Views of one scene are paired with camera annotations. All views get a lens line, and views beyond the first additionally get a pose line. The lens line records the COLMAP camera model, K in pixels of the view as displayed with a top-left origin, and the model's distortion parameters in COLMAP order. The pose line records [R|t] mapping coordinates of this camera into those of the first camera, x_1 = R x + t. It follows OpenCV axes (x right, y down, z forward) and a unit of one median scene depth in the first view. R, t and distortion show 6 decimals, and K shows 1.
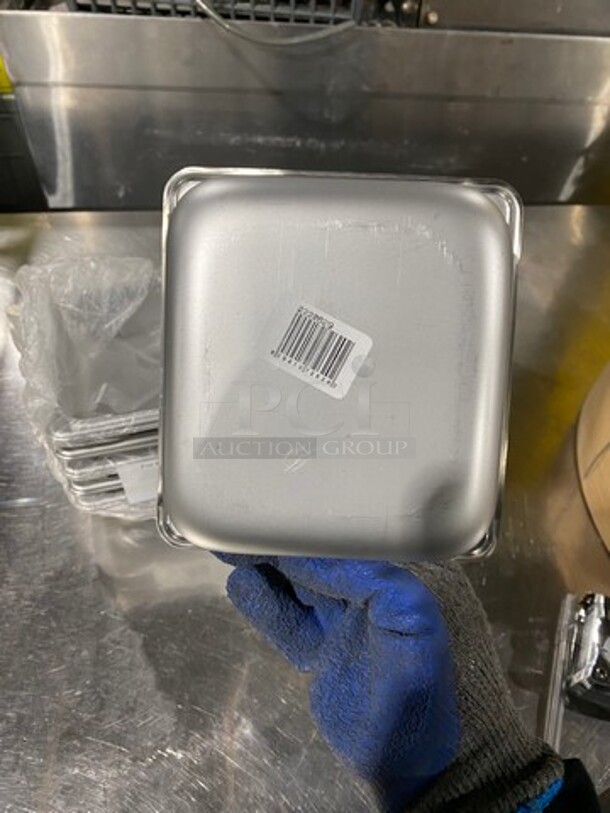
lens RADIAL K [[613.6, 0, 321.8], [0, 613.6, 406.1], [0, 0, 1]] dist [-0.008061, -0.021084]
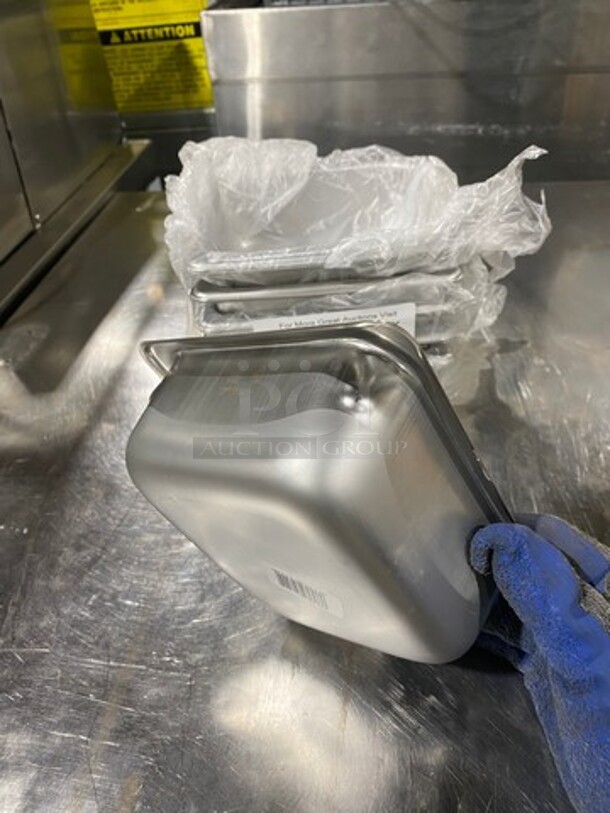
lens RADIAL K [[613.6, 0, 304.2], [0, 613.6, 403.9], [0, 0, 1]] dist [-0.008061, -0.021084]
pose [[0.955435, 0.067835, -0.287302, 0.003832], [-0.108030, 0.986075, -0.126434, 0.231495], [0.274724, 0.151836, 0.949459, 0.131841]]
